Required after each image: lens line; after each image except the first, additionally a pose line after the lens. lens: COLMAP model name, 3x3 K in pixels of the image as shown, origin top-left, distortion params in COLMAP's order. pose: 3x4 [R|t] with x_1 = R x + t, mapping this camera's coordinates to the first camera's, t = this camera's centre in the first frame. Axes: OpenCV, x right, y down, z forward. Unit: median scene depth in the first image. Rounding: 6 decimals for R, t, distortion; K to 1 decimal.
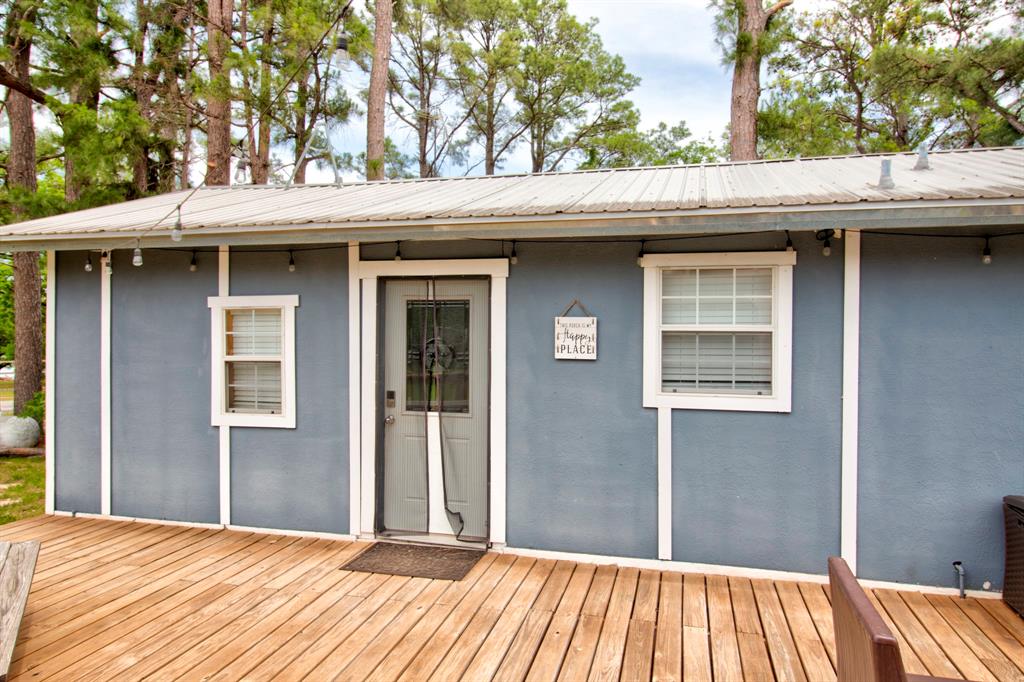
lens RADIAL K [[682.7, 0, 511.4], [0, 682.7, 338.0], [0, 0, 1]] dist [-0.004695, -0.000917]
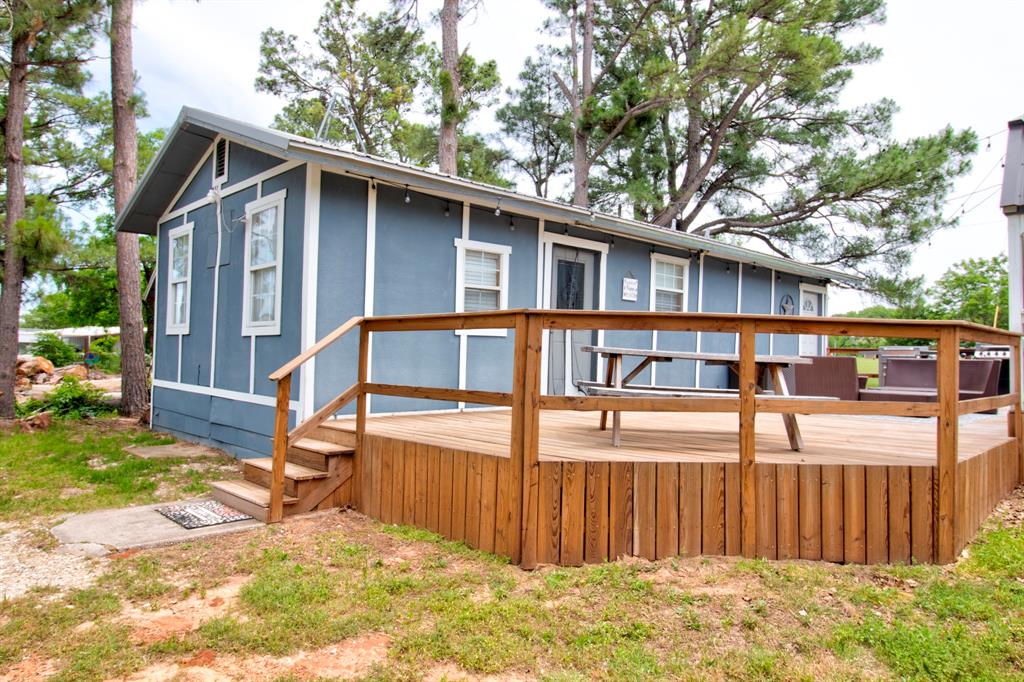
lens RADIAL K [[682.7, 0, 516.1], [0, 682.7, 338.0], [0, 0, 1]] dist [-0.004695, -0.000917]
pose [[0.536566, 0.028846, 0.843365, -1.608167], [-0.009908, 0.999562, -0.027885, 0.183124], [-0.843800, 0.006606, 0.536617, 0.204620]]
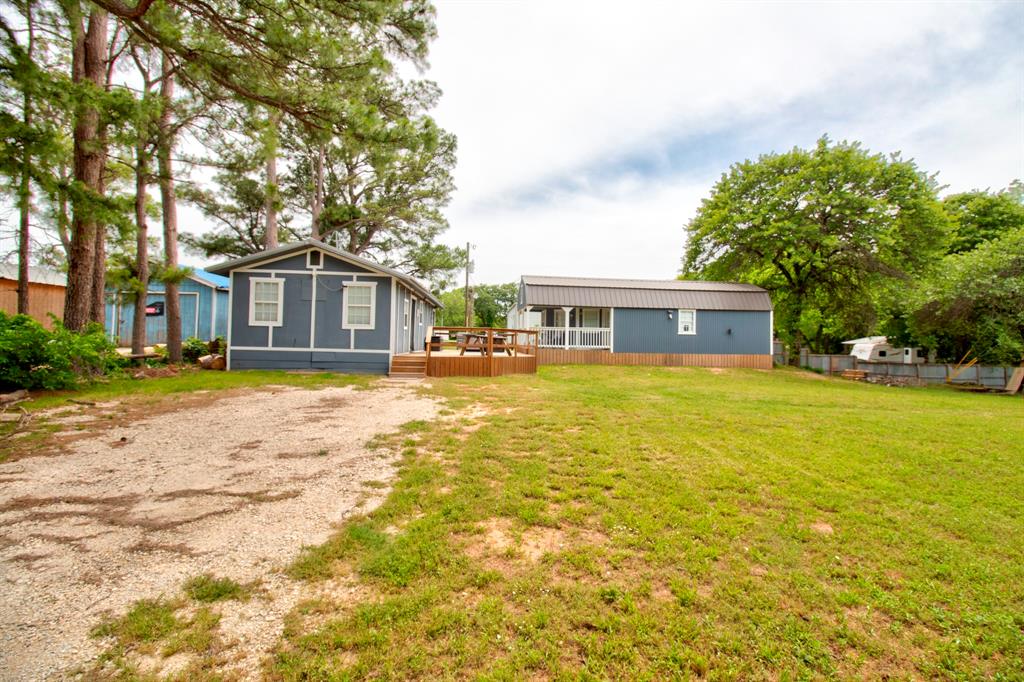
lens RADIAL K [[492.8, 0, 516.6], [0, 492.8, 336.5], [0, 0, 1]] dist [-0.018550, -0.005934]
pose [[-0.344841, 0.004022, 0.938653, -3.730136], [-0.009260, 0.999928, -0.007686, 0.201464], [-0.938615, -0.011343, -0.344779, 1.482138]]
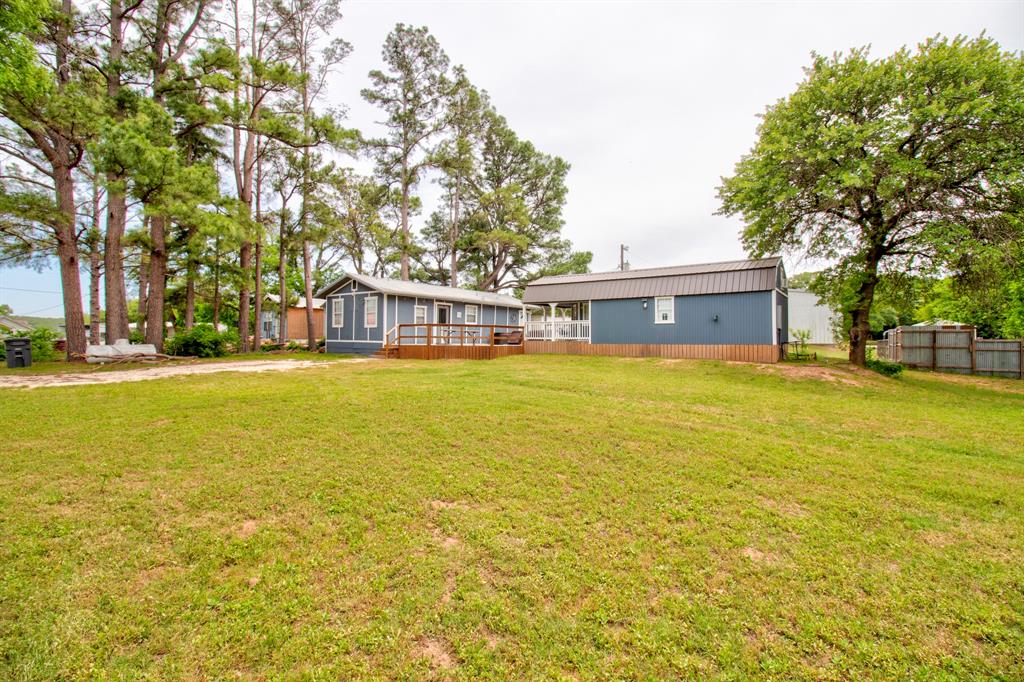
lens RADIAL K [[492.8, 0, 522.7], [0, 492.8, 337.3], [0, 0, 1]] dist [-0.018550, -0.005934]
pose [[0.377629, 0.007870, 0.925924, -4.302209], [0.002936, 0.999949, -0.009696, 0.278159], [-0.925952, 0.006380, 0.377586, -1.562782]]
